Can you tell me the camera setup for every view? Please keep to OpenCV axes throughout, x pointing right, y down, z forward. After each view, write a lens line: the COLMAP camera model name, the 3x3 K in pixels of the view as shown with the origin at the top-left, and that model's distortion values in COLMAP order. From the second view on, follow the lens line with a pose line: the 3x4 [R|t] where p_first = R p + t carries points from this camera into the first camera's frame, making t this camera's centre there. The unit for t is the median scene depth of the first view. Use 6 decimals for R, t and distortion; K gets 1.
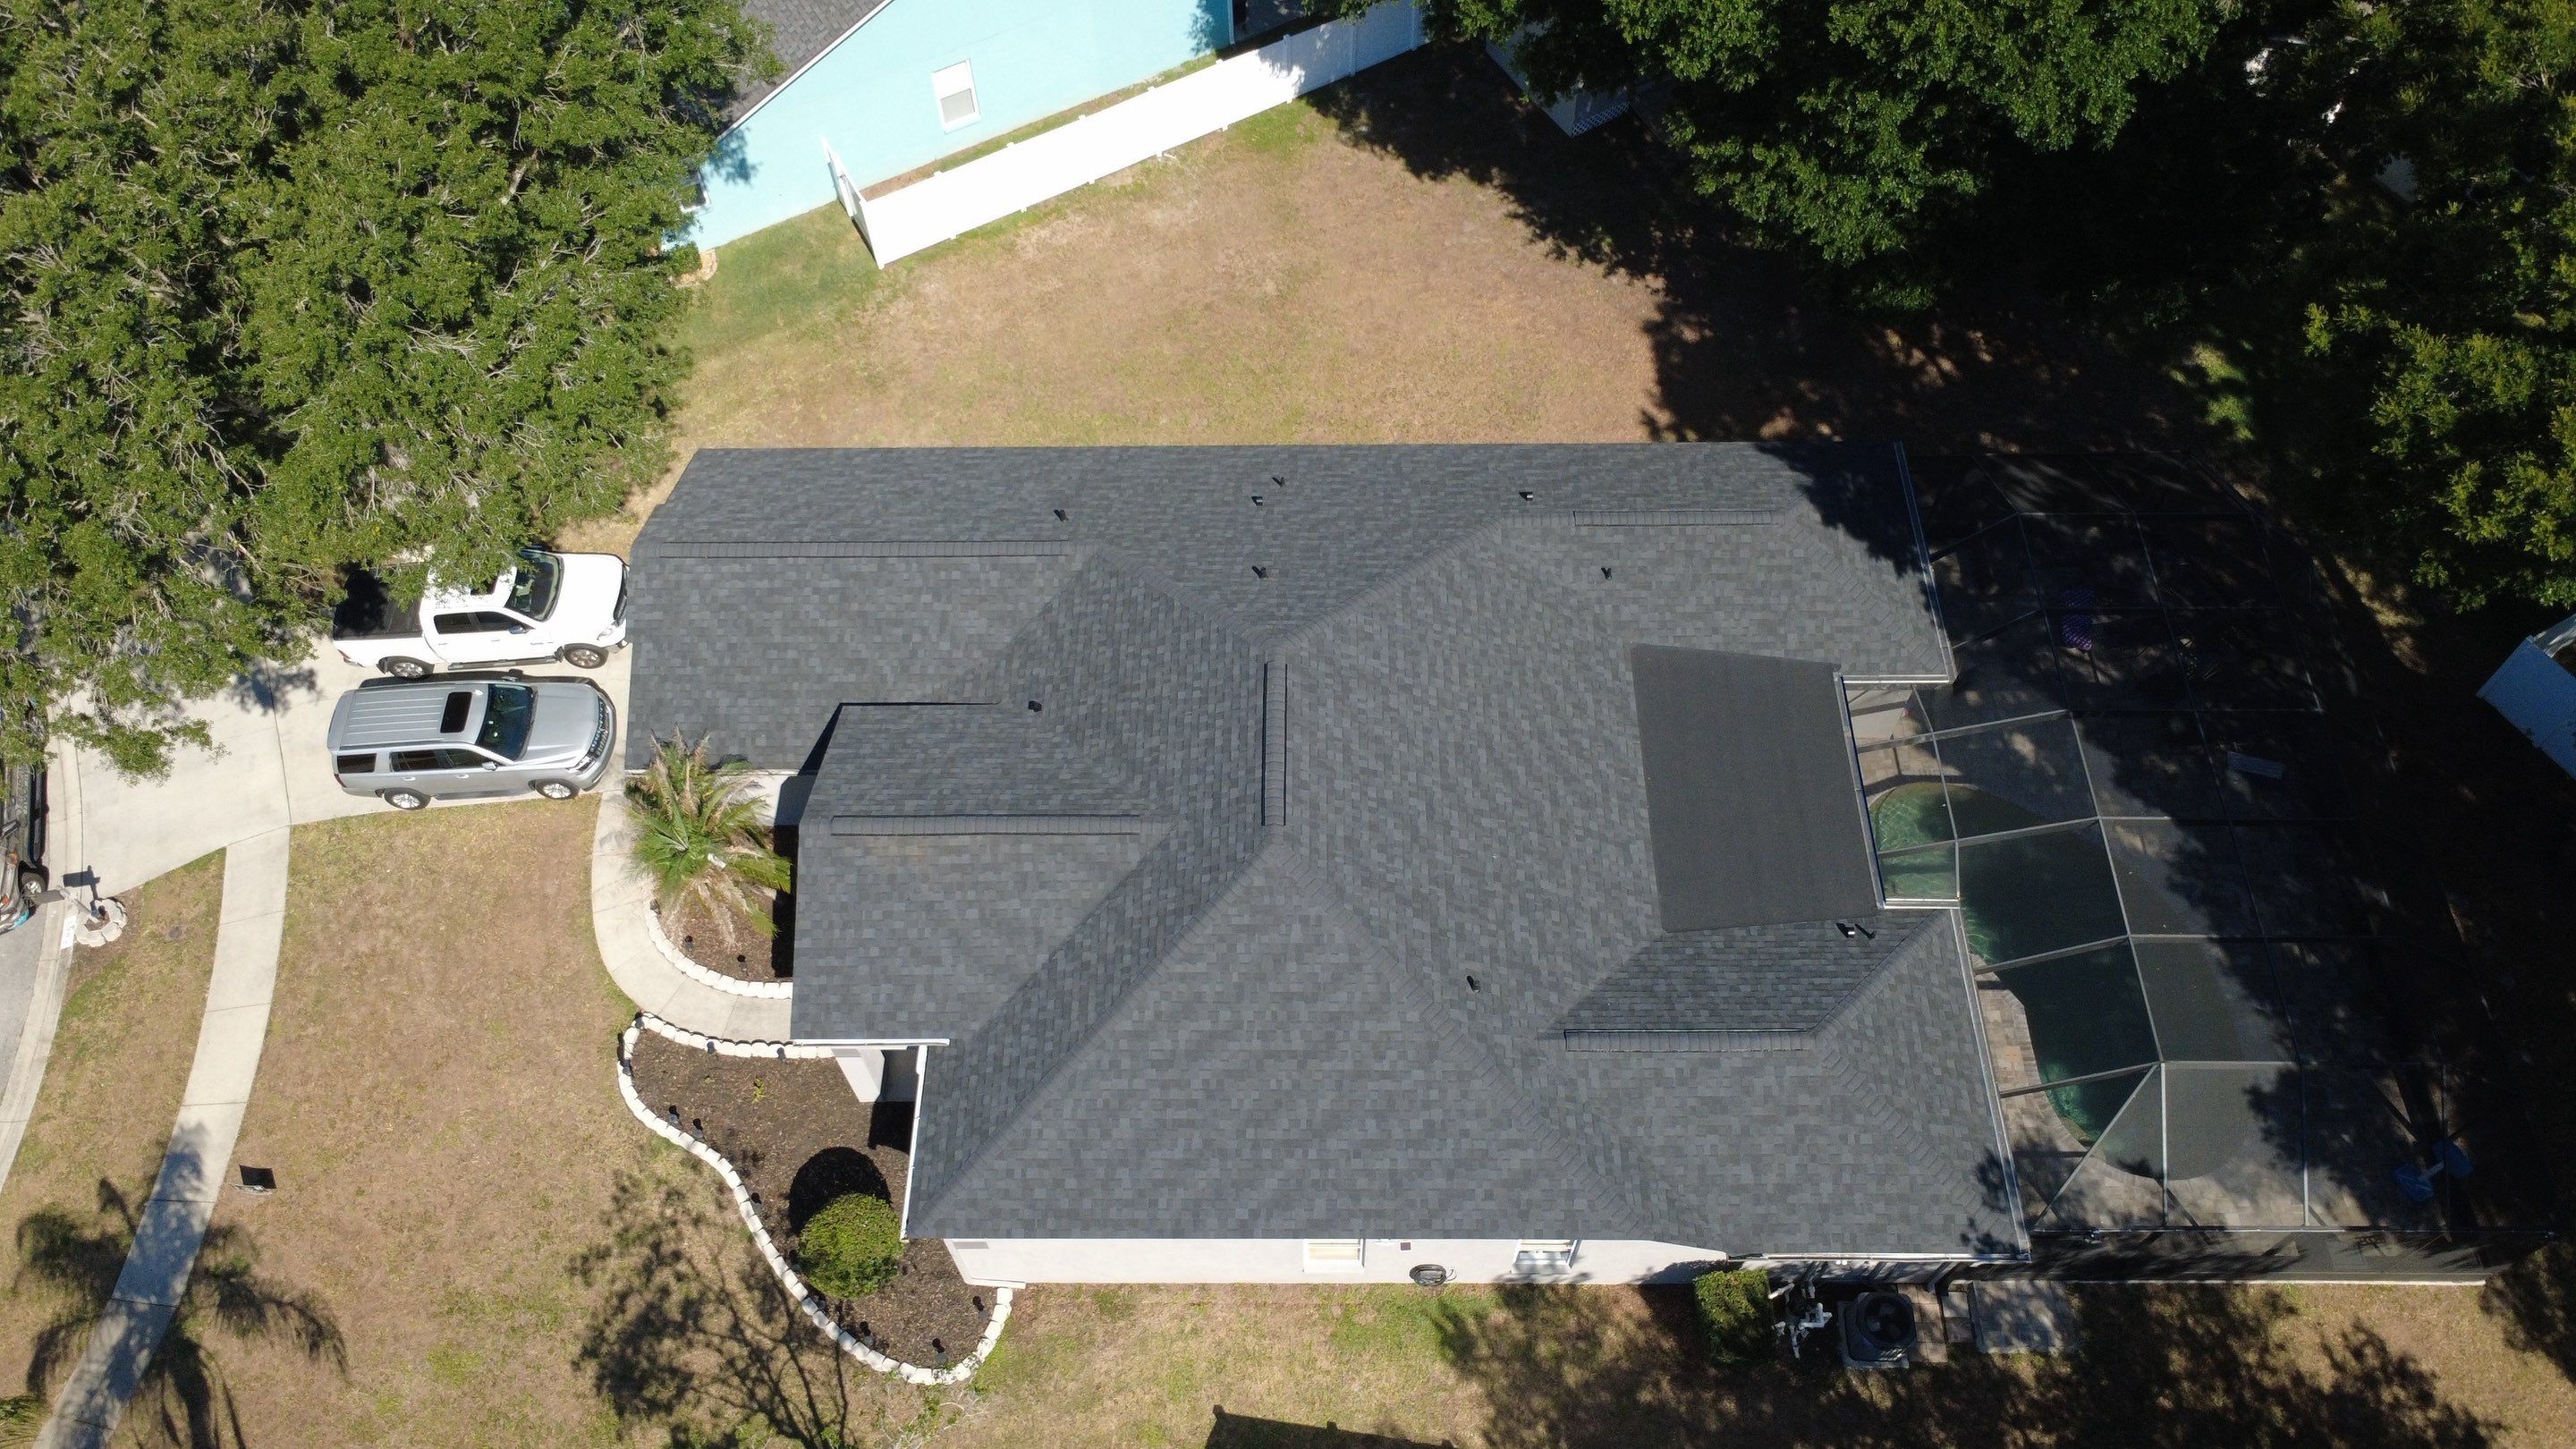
lens RADIAL K [[1848.3, 0, 1280.2], [0, 1848.3, 740.9], [0, 0, 1]] dist [-0.002114, 0.001925]
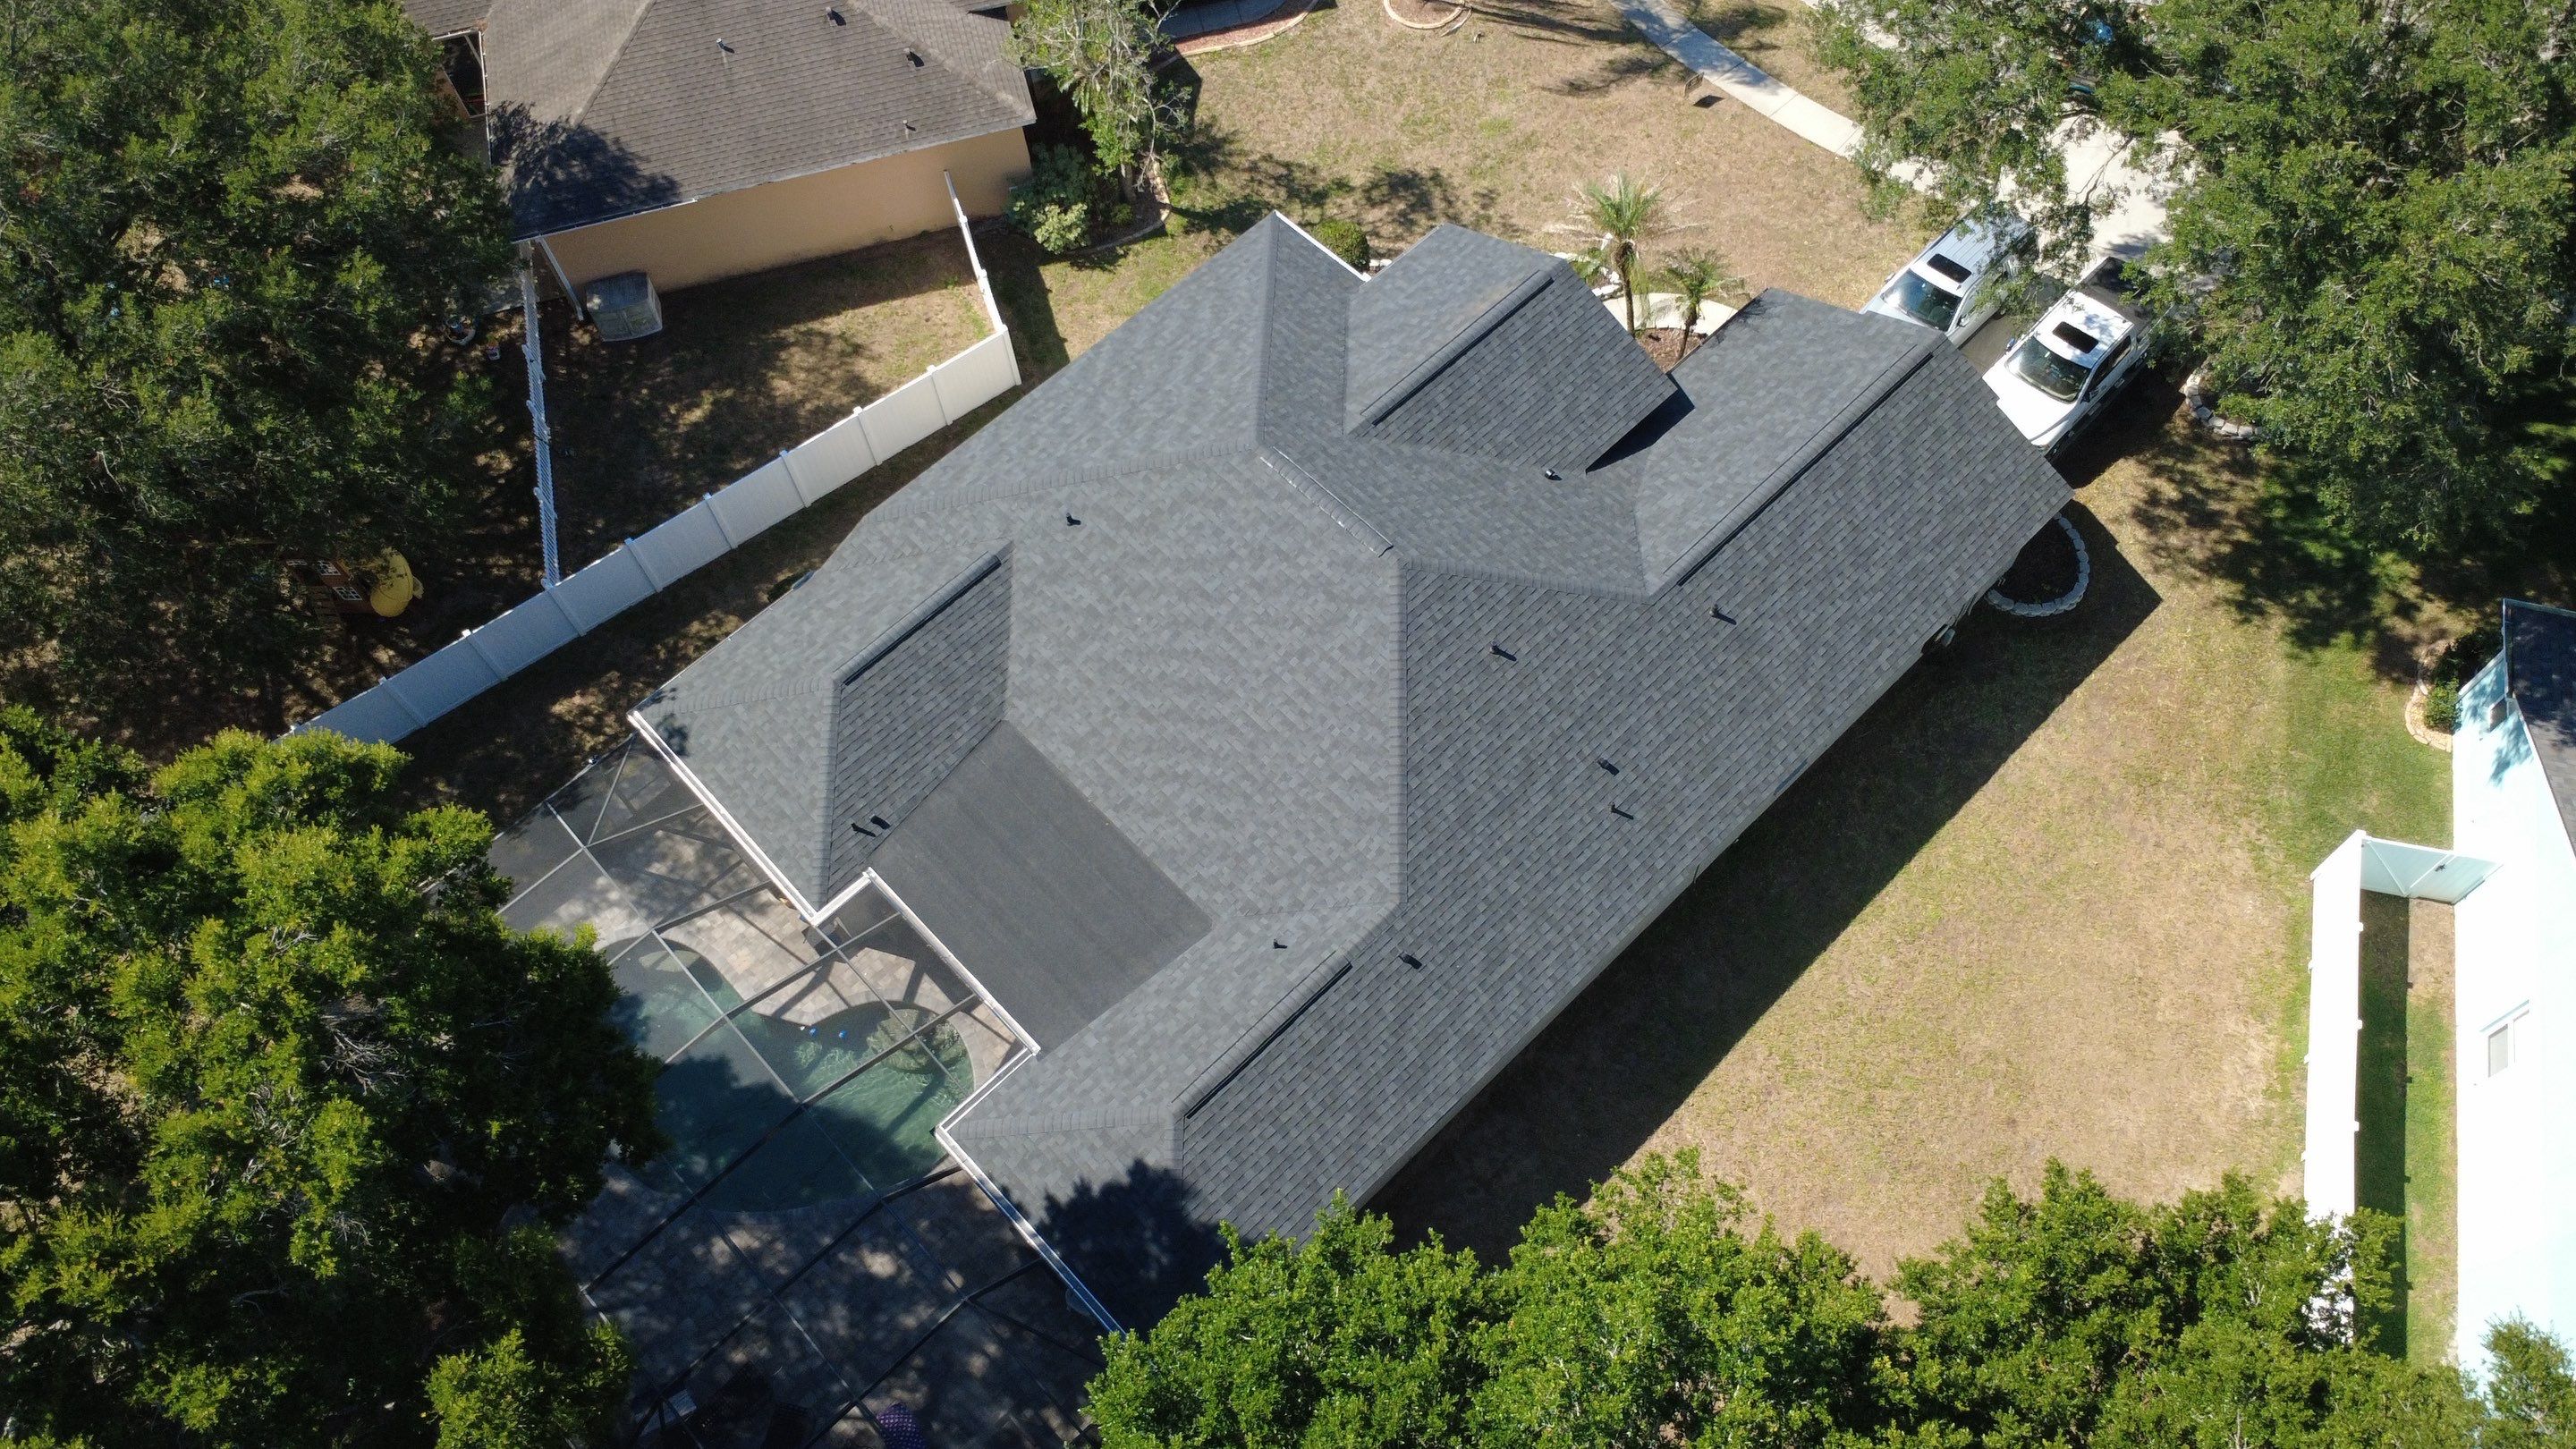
lens RADIAL K [[1848.3, 0, 1279.0], [0, 1848.3, 724.6], [0, 0, 1]] dist [-0.002114, 0.001925]
pose [[-0.717638, 0.636342, -0.282955, 0.401694], [-0.552374, -0.272667, 0.787741, -0.862751], [0.424120, 0.721610, 0.547175, 0.450456]]
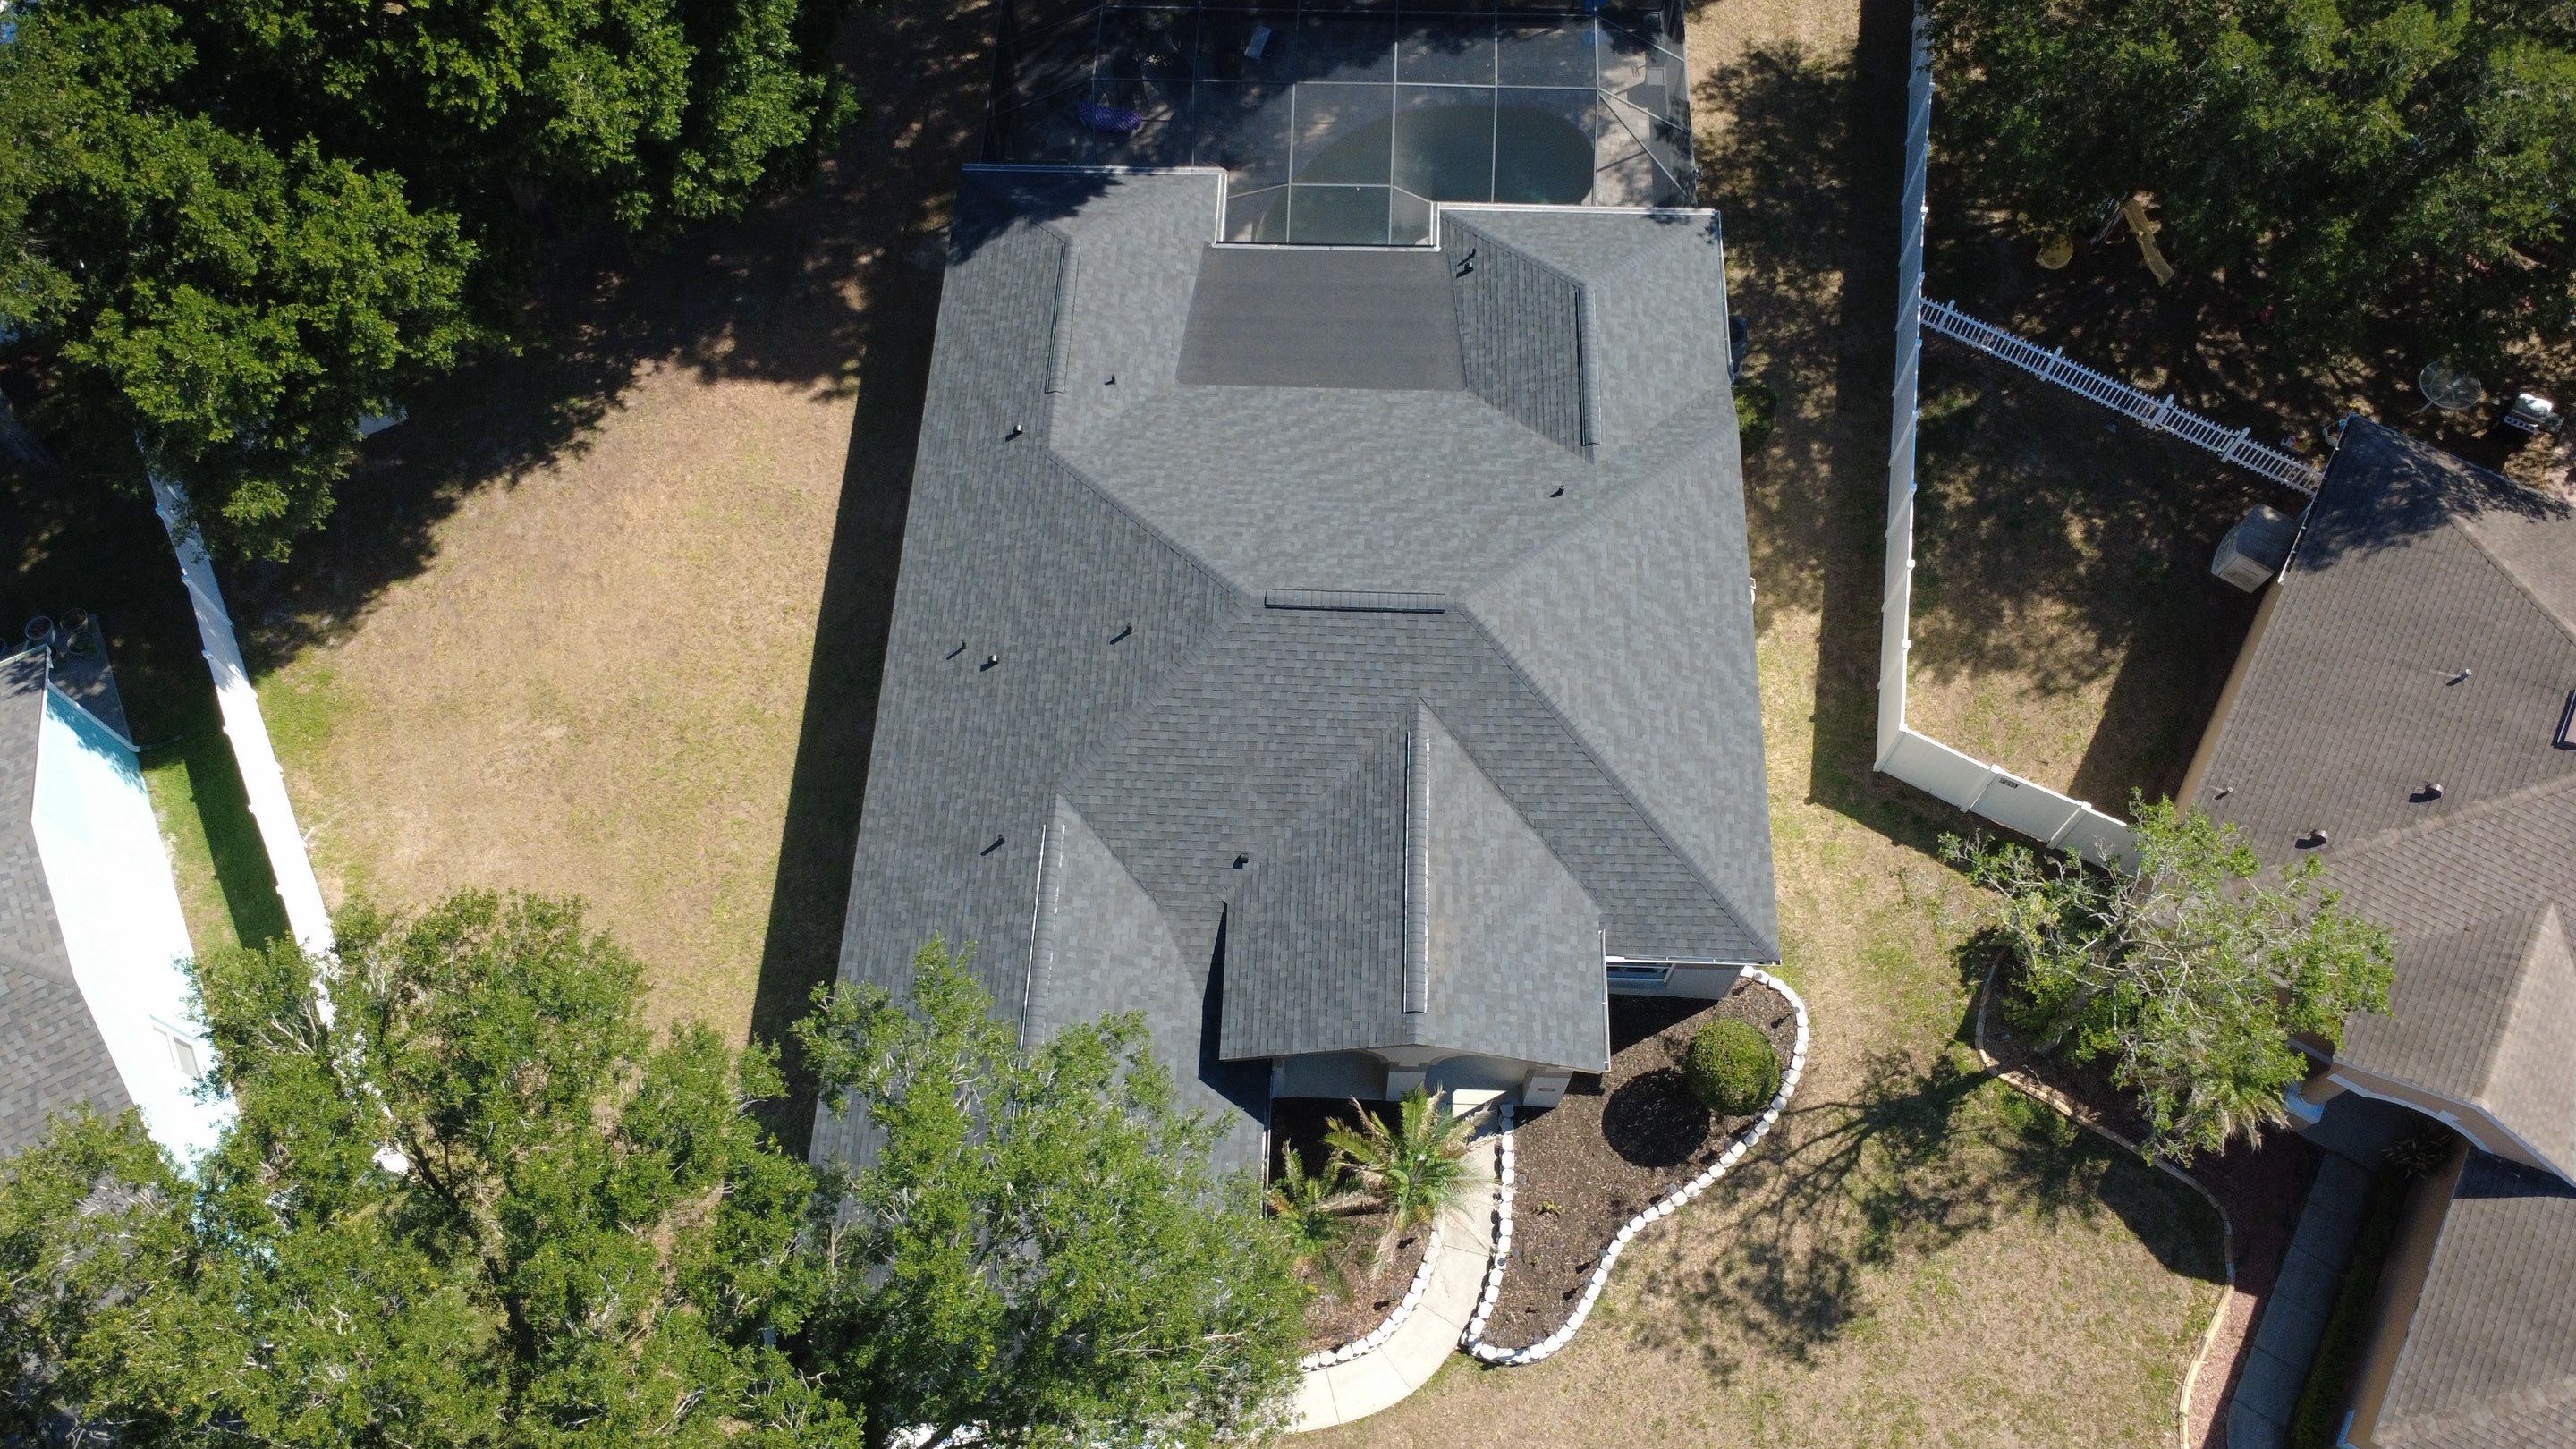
lens RADIAL K [[1848.3, 0, 1299.9], [0, 1848.3, 736.1], [0, 0, 1]] dist [-0.002114, 0.001925]
pose [[0.029885, -0.893016, 0.449032, -0.532321], [0.850167, 0.258961, 0.458427, -0.477087], [-0.525664, 0.368052, 0.766952, 0.210270]]
